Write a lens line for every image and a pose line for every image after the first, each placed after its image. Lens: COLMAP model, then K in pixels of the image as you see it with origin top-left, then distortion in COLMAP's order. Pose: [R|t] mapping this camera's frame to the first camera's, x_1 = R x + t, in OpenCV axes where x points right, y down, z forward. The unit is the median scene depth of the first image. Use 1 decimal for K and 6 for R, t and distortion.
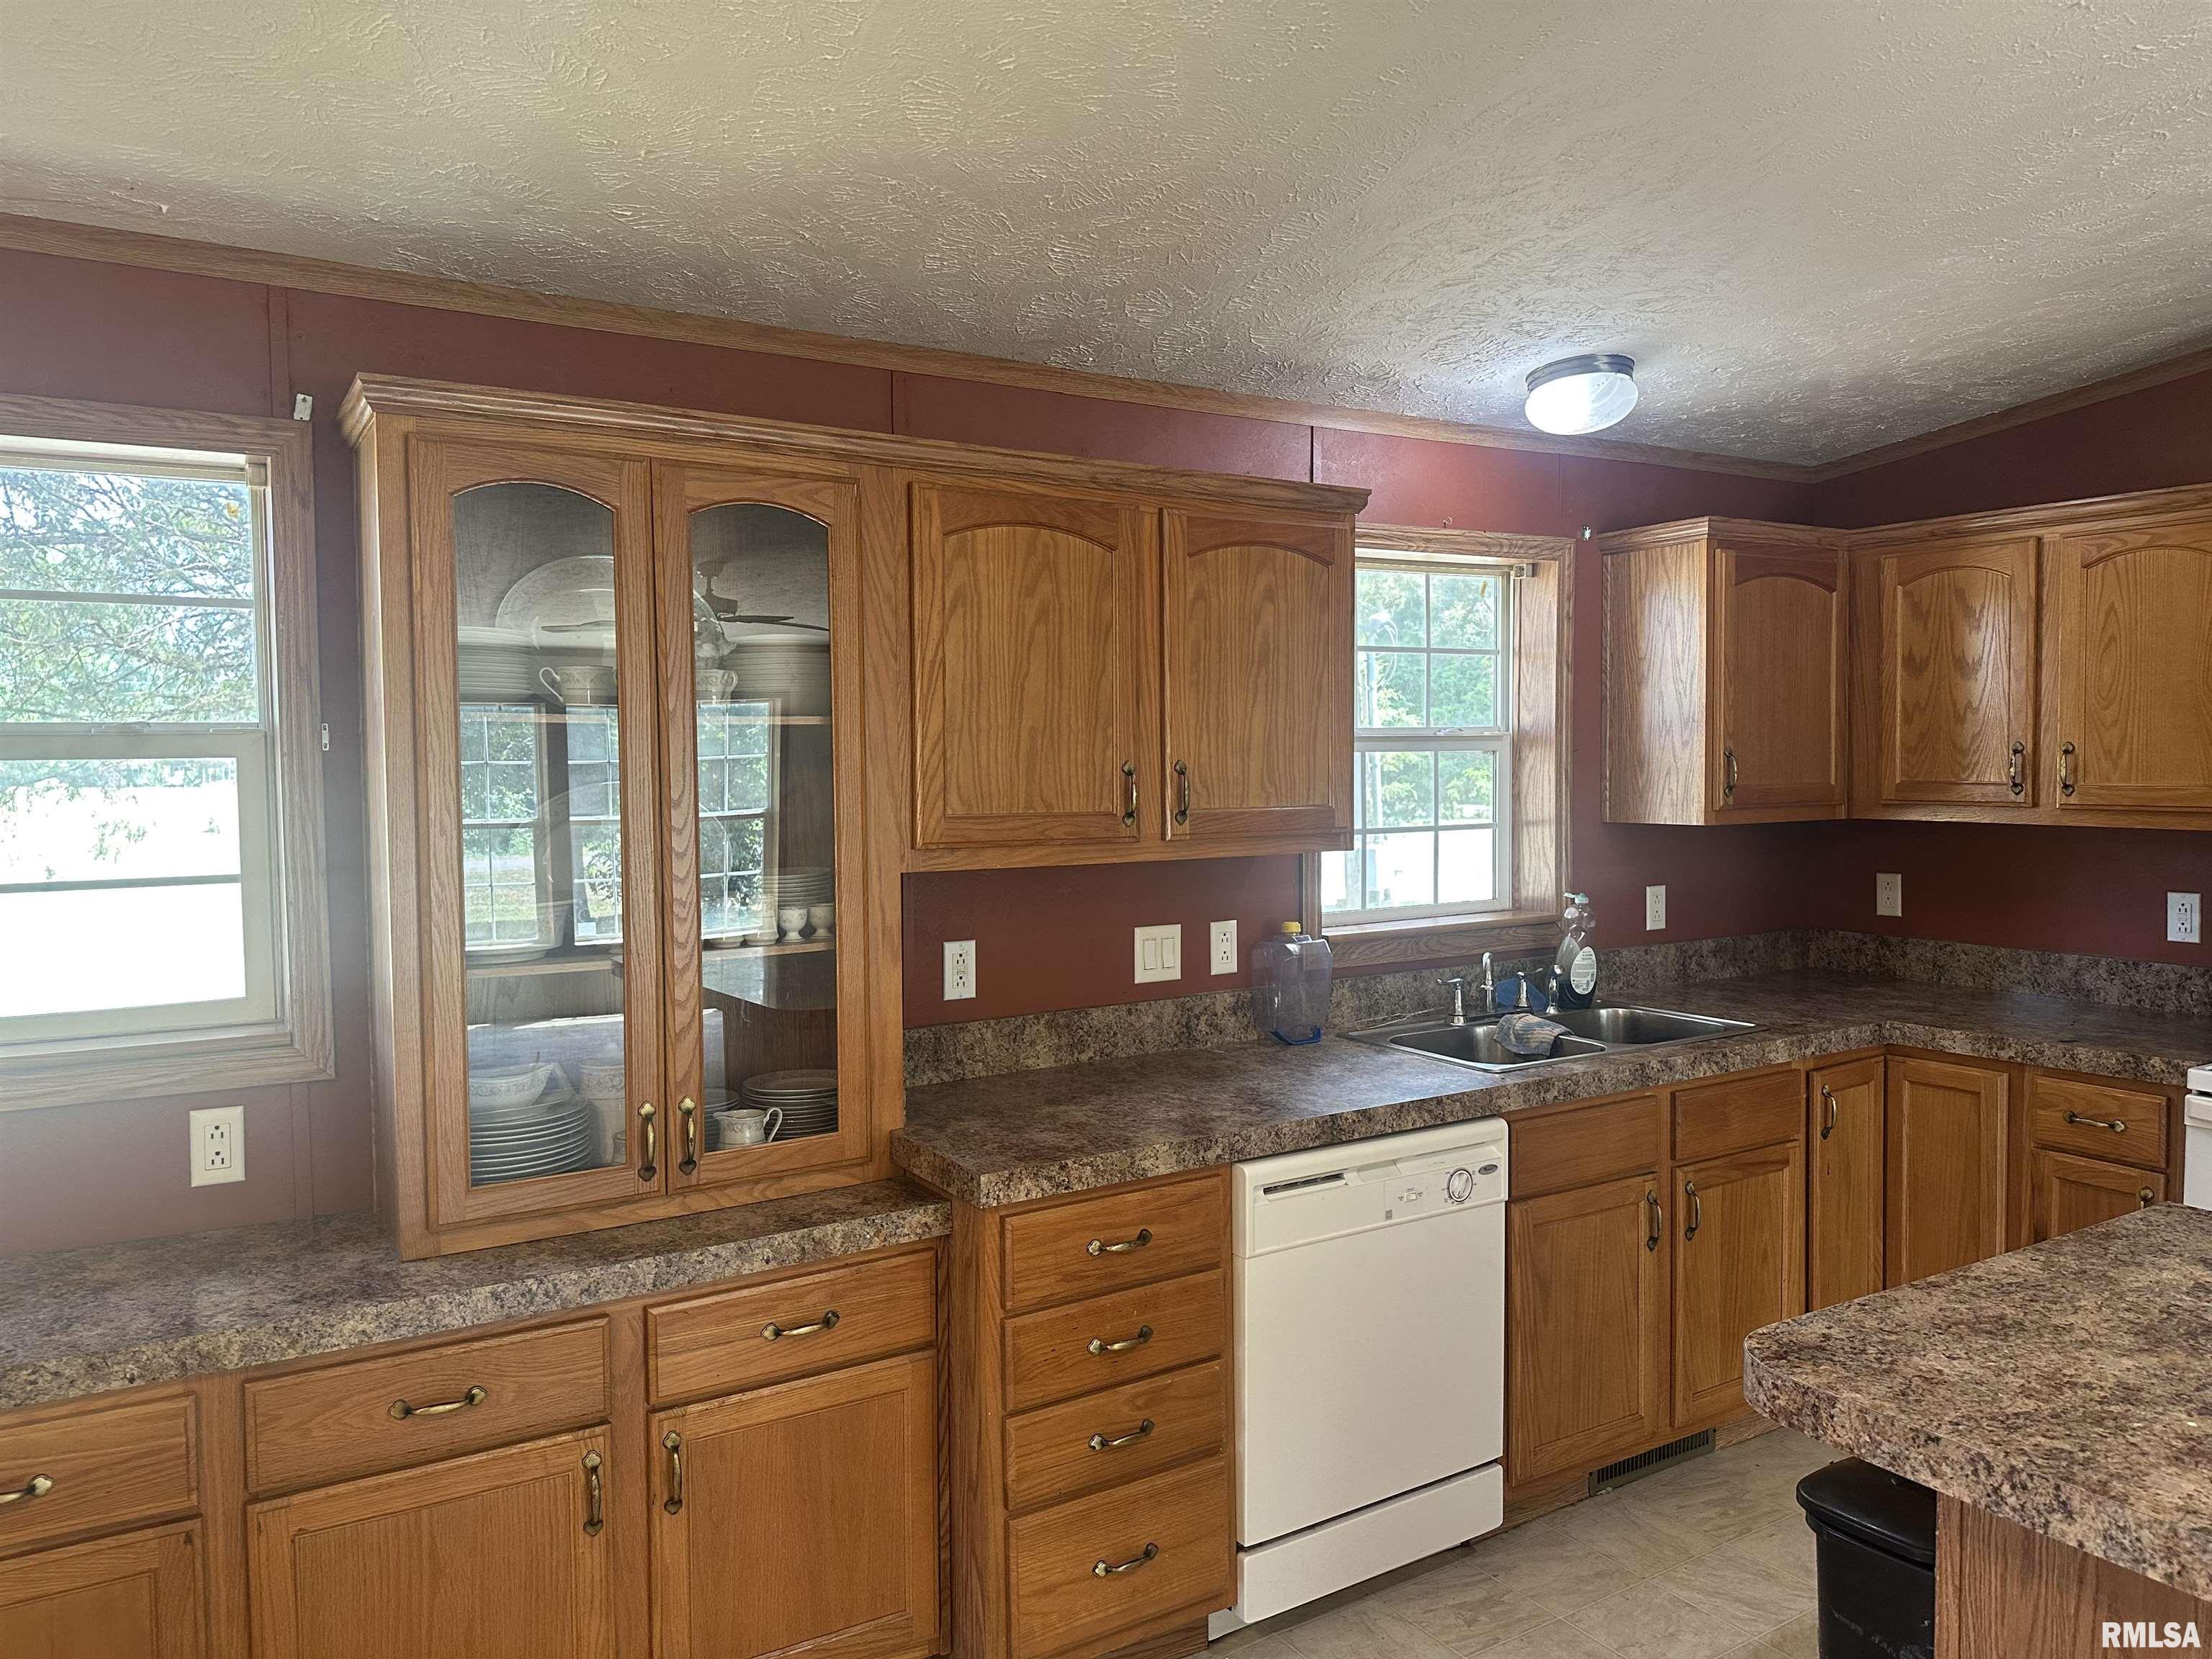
lens RADIAL K [[1536.6, 0, 1123.1], [0, 1536.6, 821.0], [0, 0, 1]] dist [0.167098, -0.341862]
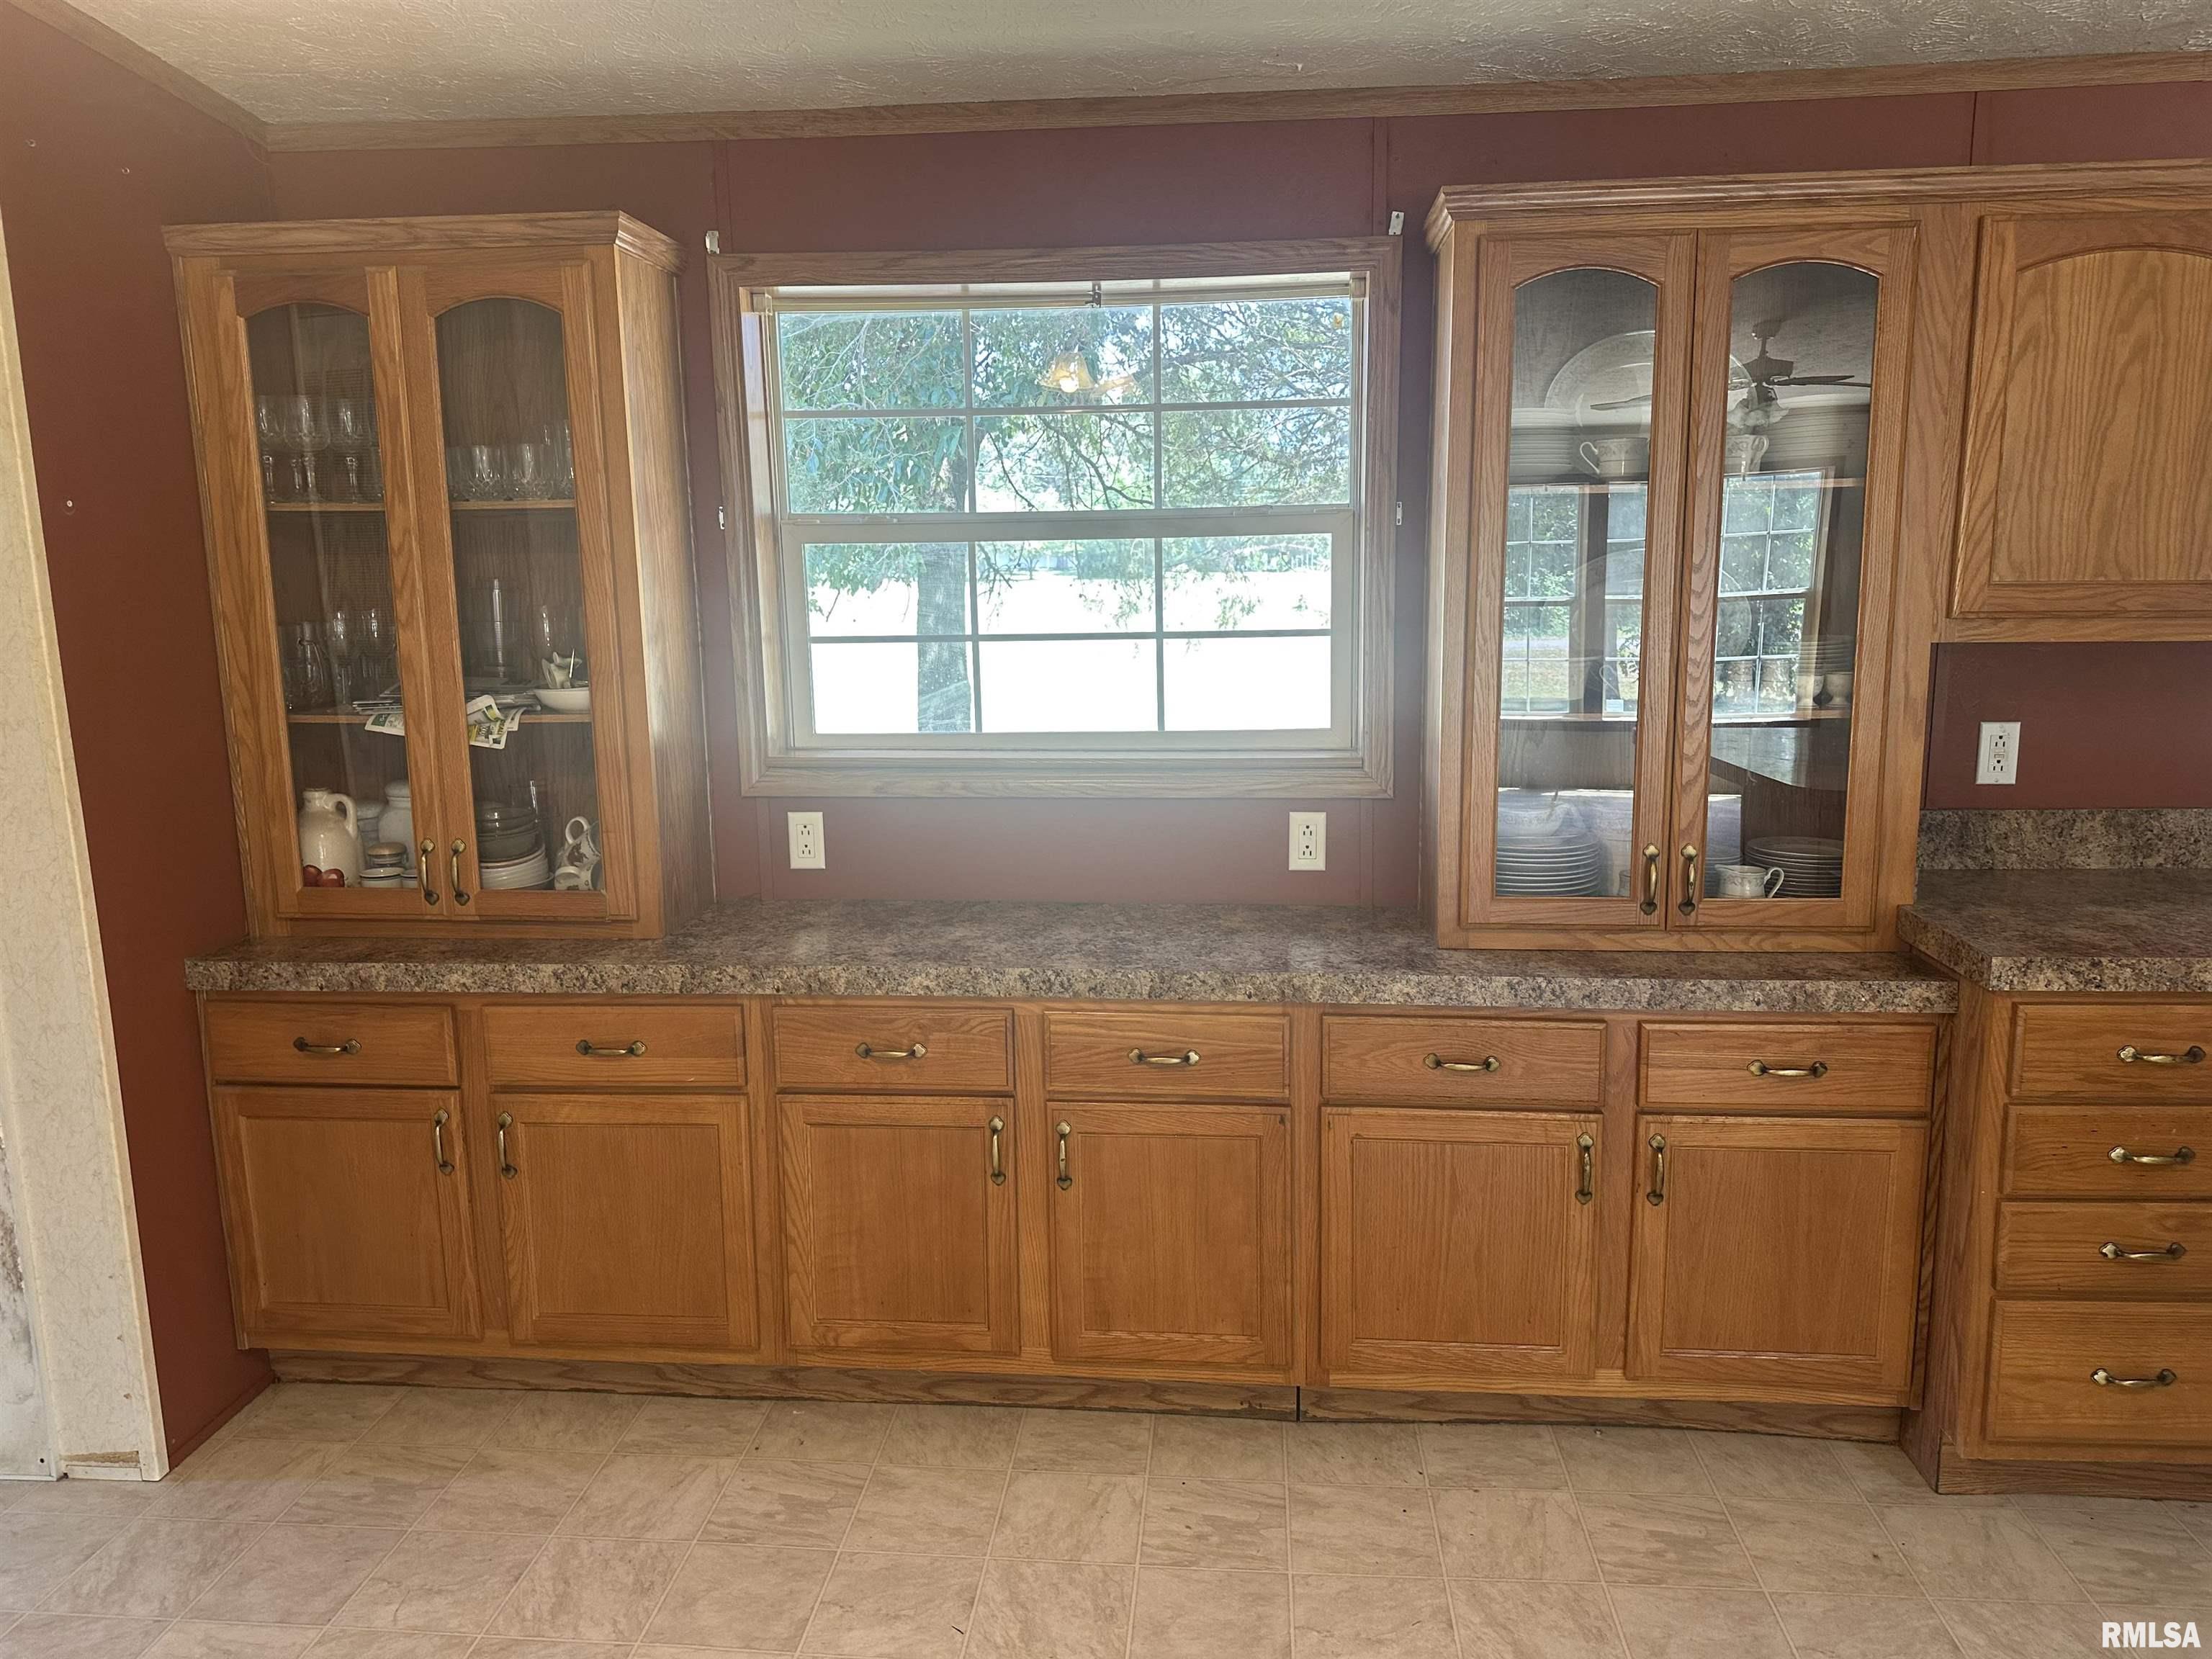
lens RADIAL K [[1554.4, 0, 1107.4], [0, 1554.4, 817.6], [0, 0, 1]] dist [0.040486, -0.049730]
pose [[0.797033, 0.096168, -0.596230, 0.039280], [-0.015615, 0.990192, 0.138838, 0.014747], [0.603734, -0.101348, 0.790717, -0.089500]]
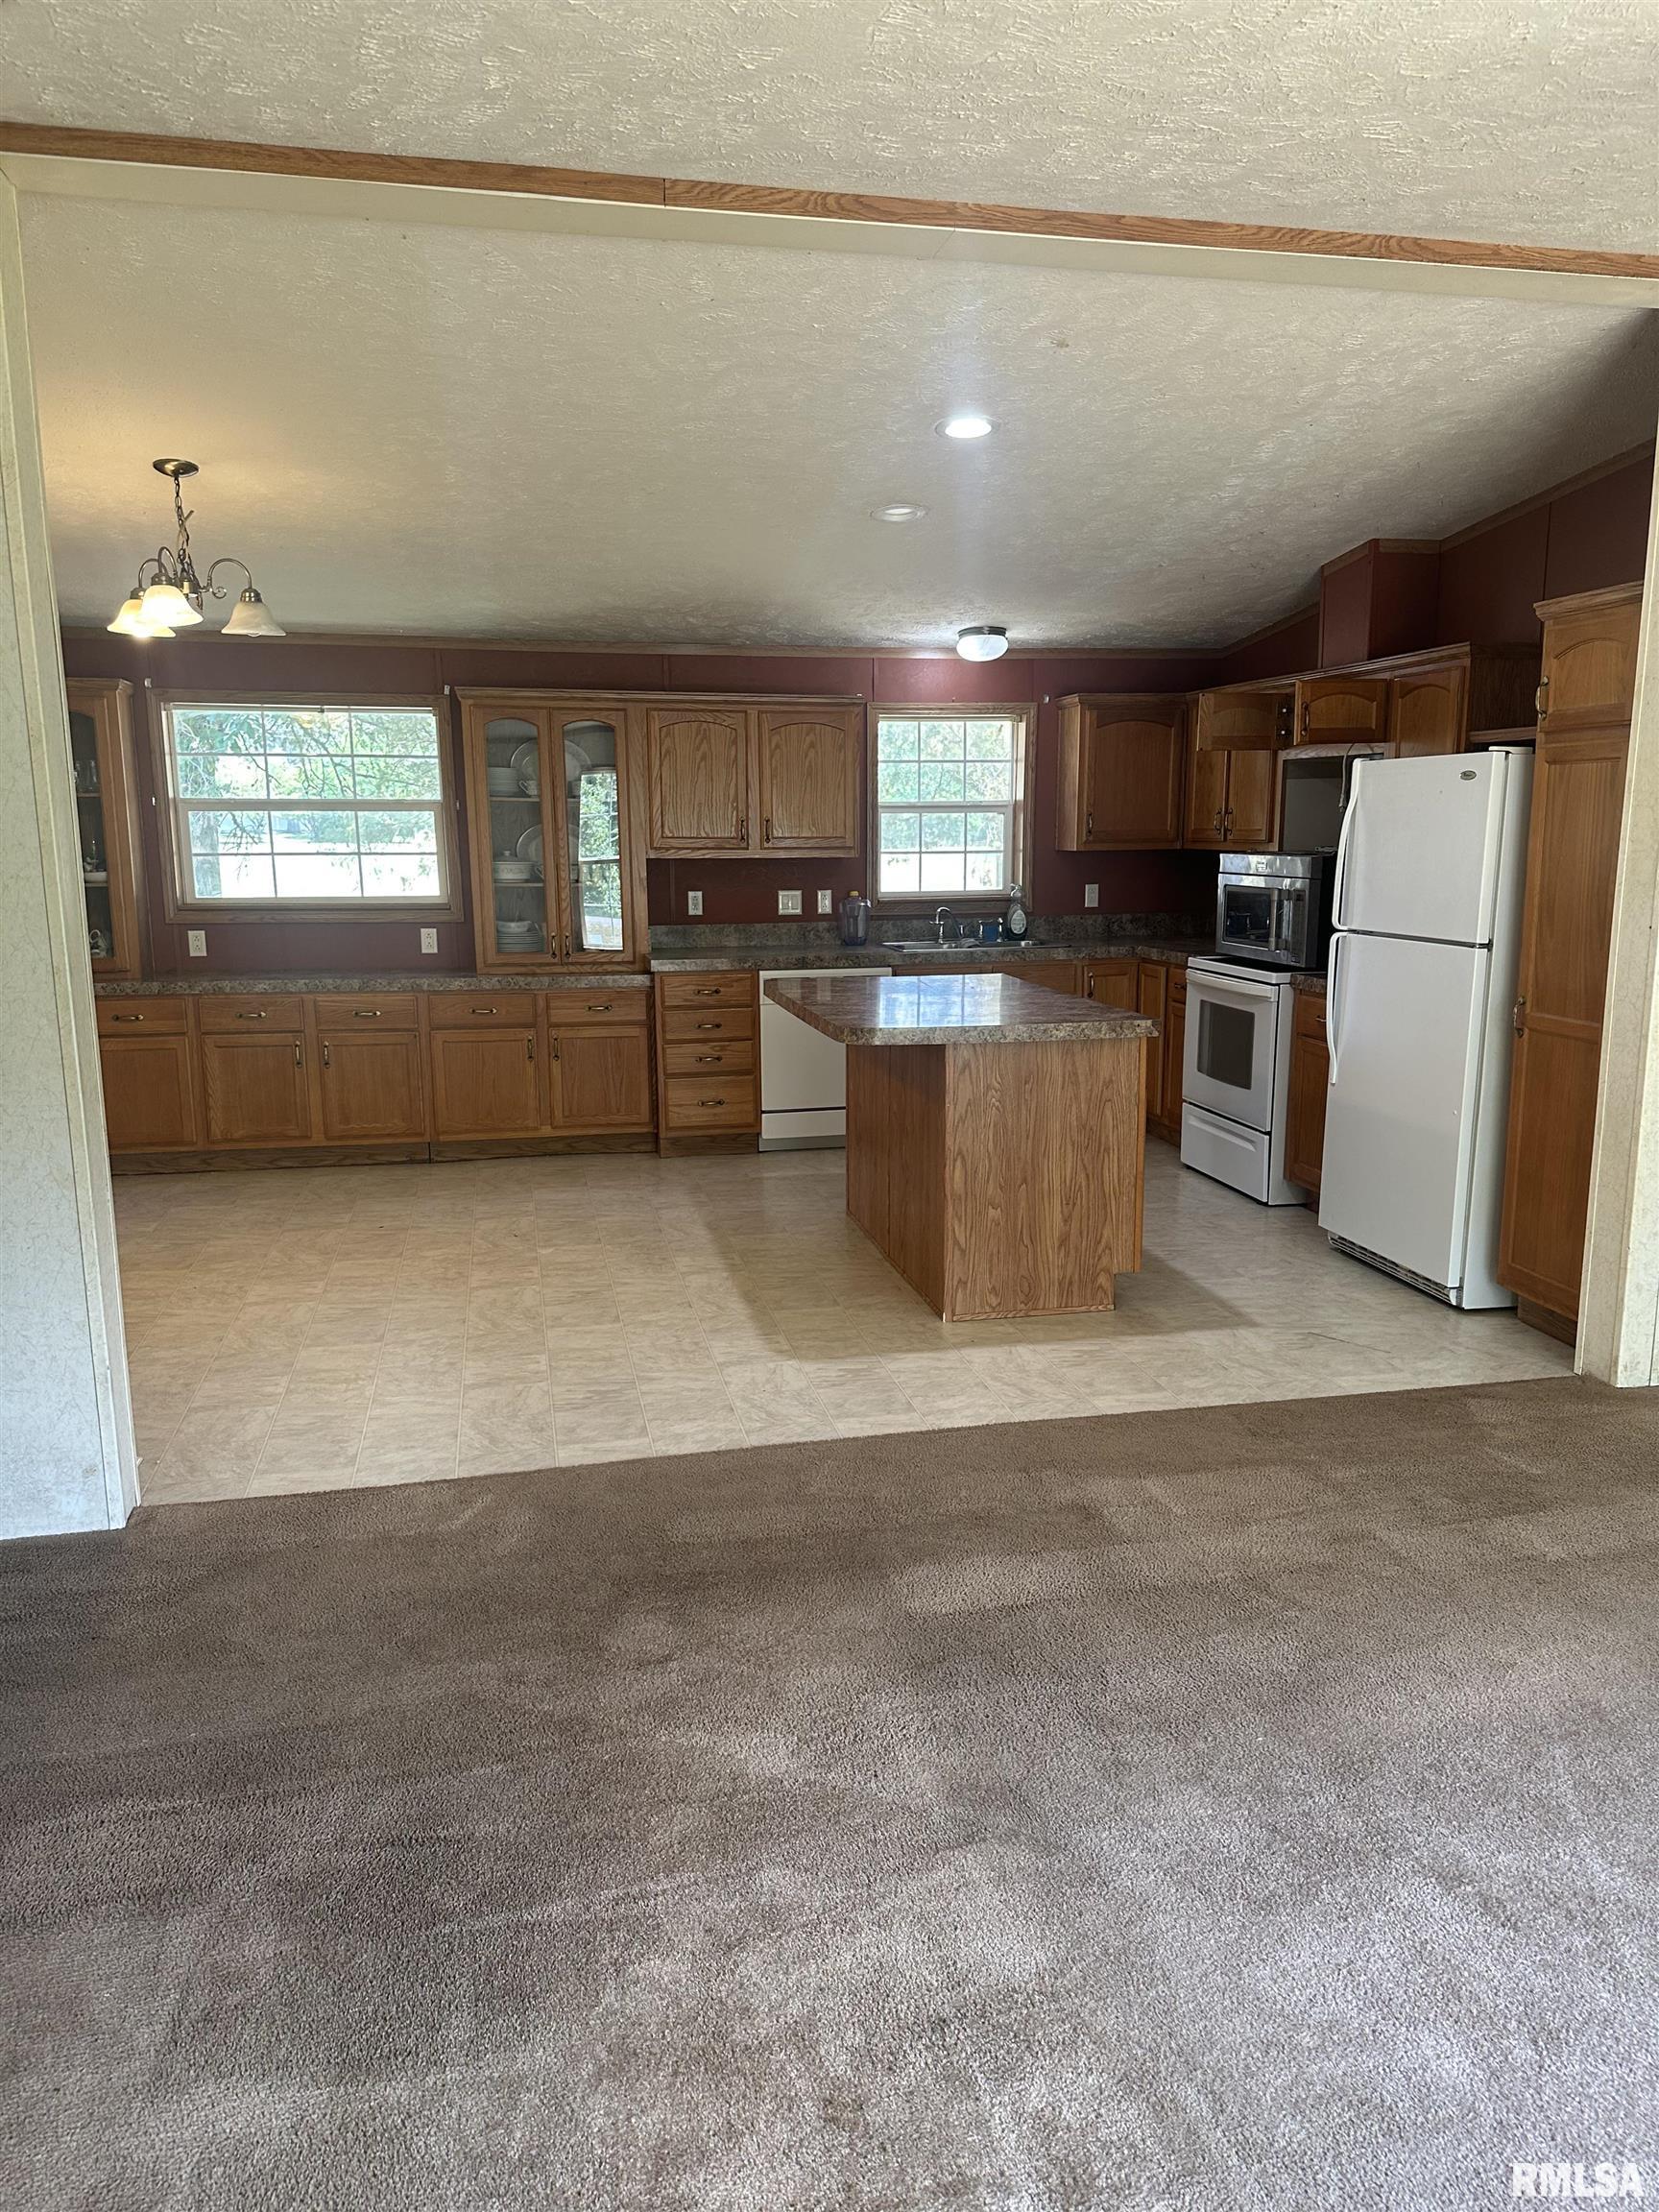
lens RADIAL K [[1536.6, 0, 852.0], [0, 1536.6, 1111.8], [0, 0, 1]] dist [0.167098, -0.341862]
pose [[0.943724, 0.066914, -0.323894, 1.148328], [-0.018733, 0.988562, 0.149649, 0.063470], [0.330203, -0.135160, 0.934183, -1.530860]]
